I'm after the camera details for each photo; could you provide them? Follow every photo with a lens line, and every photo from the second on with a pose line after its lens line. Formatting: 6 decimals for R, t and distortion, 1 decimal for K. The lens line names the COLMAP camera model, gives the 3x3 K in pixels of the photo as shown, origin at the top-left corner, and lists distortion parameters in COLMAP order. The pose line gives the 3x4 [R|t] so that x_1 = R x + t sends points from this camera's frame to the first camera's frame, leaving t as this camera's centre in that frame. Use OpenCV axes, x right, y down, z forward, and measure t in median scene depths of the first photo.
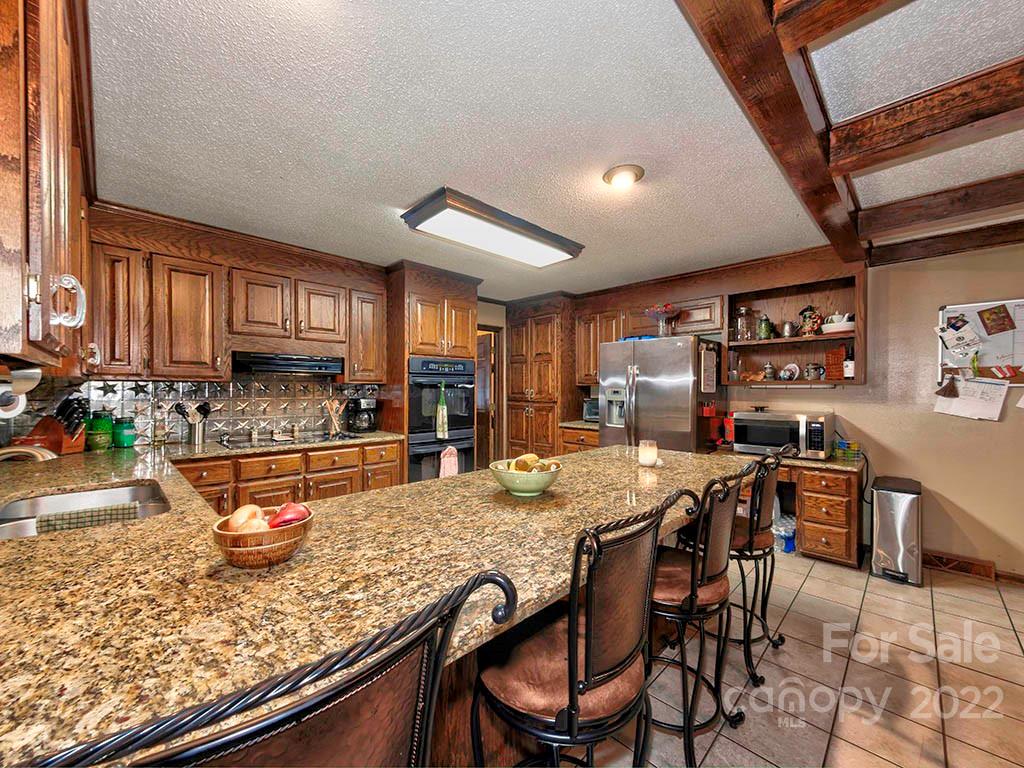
lens RADIAL K [[405.0, 0, 512.3], [0, 405.0, 392.3], [0, 0, 1]] dist [-0.000873, -0.000230]
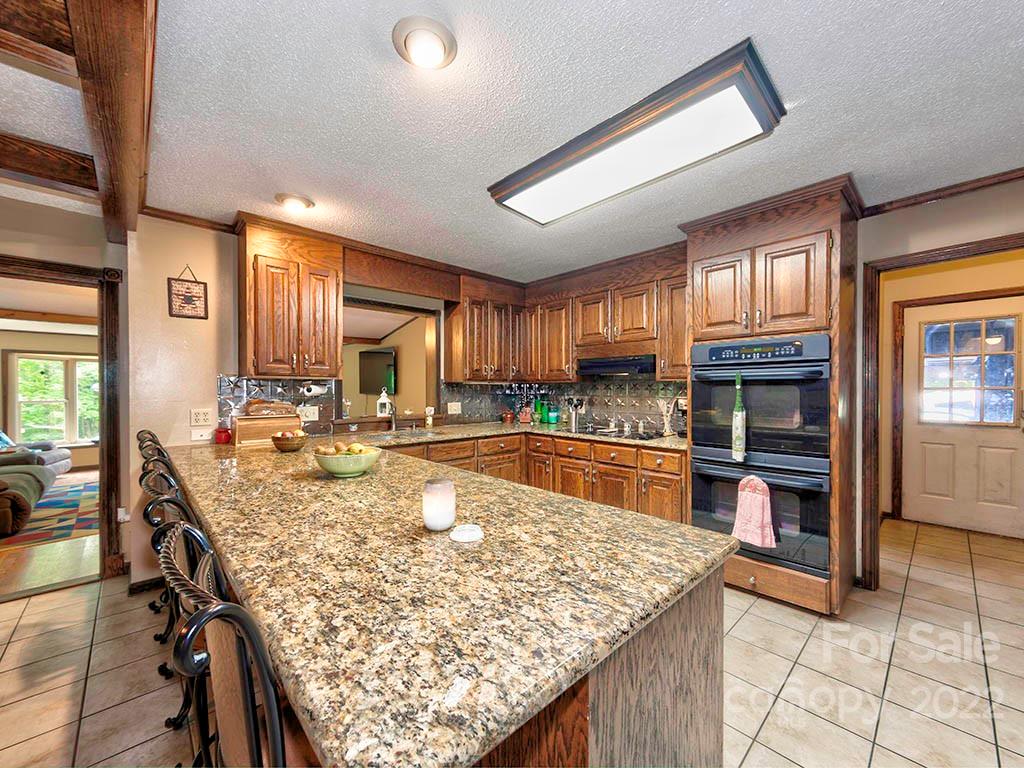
lens RADIAL K [[405.0, 0, 512.3], [0, 405.0, 392.3], [0, 0, 1]] dist [-0.000873, -0.000230]
pose [[-0.037189, 0.013680, -0.999215, 0.513023], [0.002425, 0.999905, 0.013599, -0.008912], [0.999305, -0.001917, -0.037218, 0.658884]]
